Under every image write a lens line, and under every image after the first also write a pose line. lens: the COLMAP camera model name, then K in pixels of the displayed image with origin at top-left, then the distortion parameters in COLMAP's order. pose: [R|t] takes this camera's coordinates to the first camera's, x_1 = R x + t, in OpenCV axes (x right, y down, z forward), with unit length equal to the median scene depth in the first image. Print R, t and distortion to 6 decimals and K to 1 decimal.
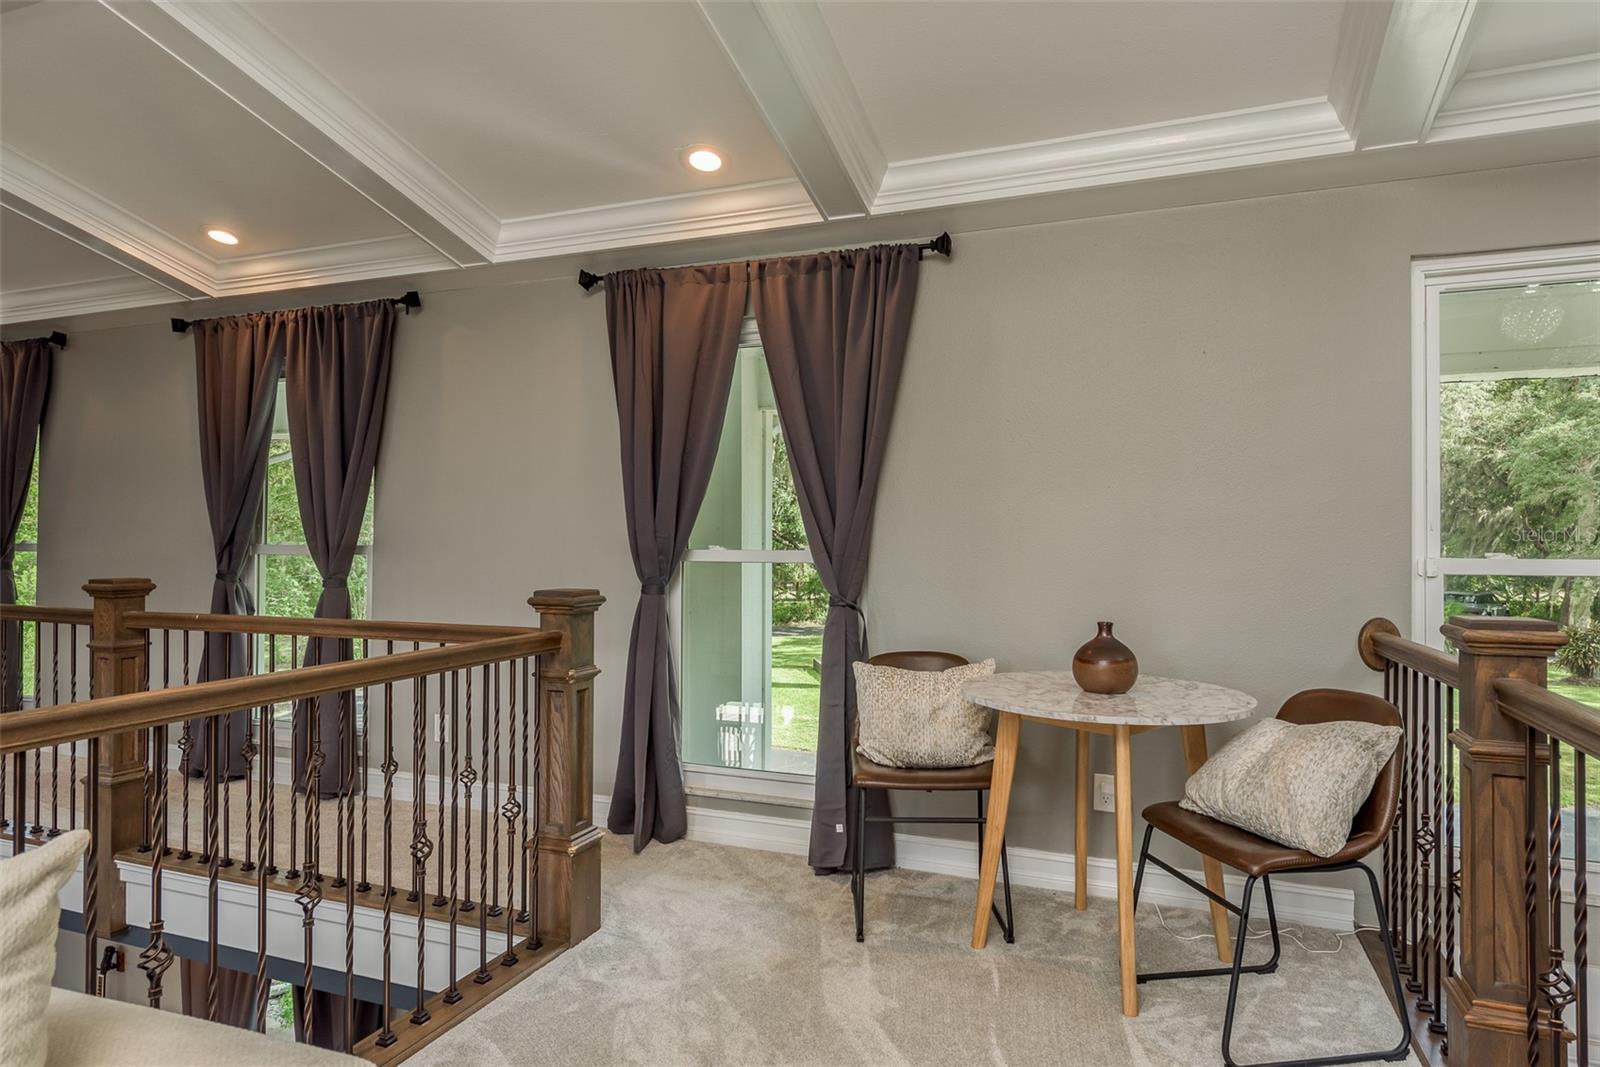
lens RADIAL K [[949.1, 0, 797.7], [0, 949.1, 525.5], [0, 0, 1]] dist [0.041173, -0.000208]
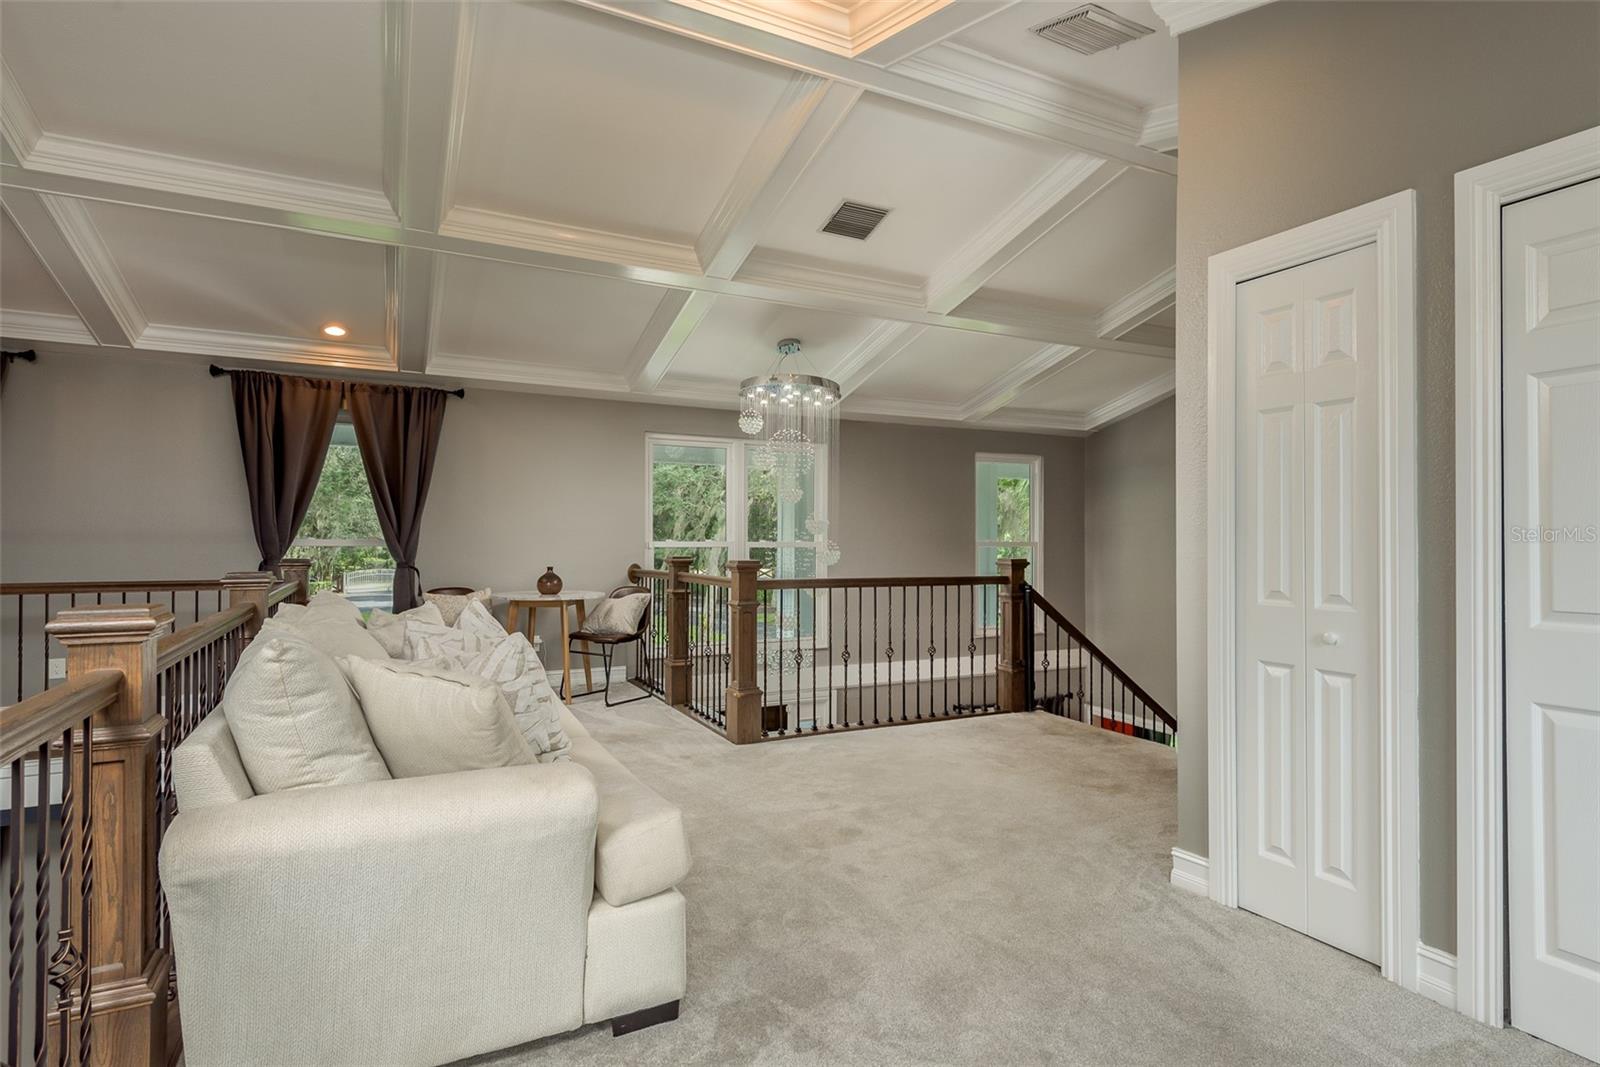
lens RADIAL K [[826.3, 0, 802.5], [0, 826.3, 532.1], [0, 0, 1]] dist [0.001169, -0.000308]
pose [[0.673428, 0.008290, 0.739206, -0.657599], [-0.015948, 0.999867, 0.003316, -0.006936], [-0.739081, -0.014022, 0.673471, -0.756183]]
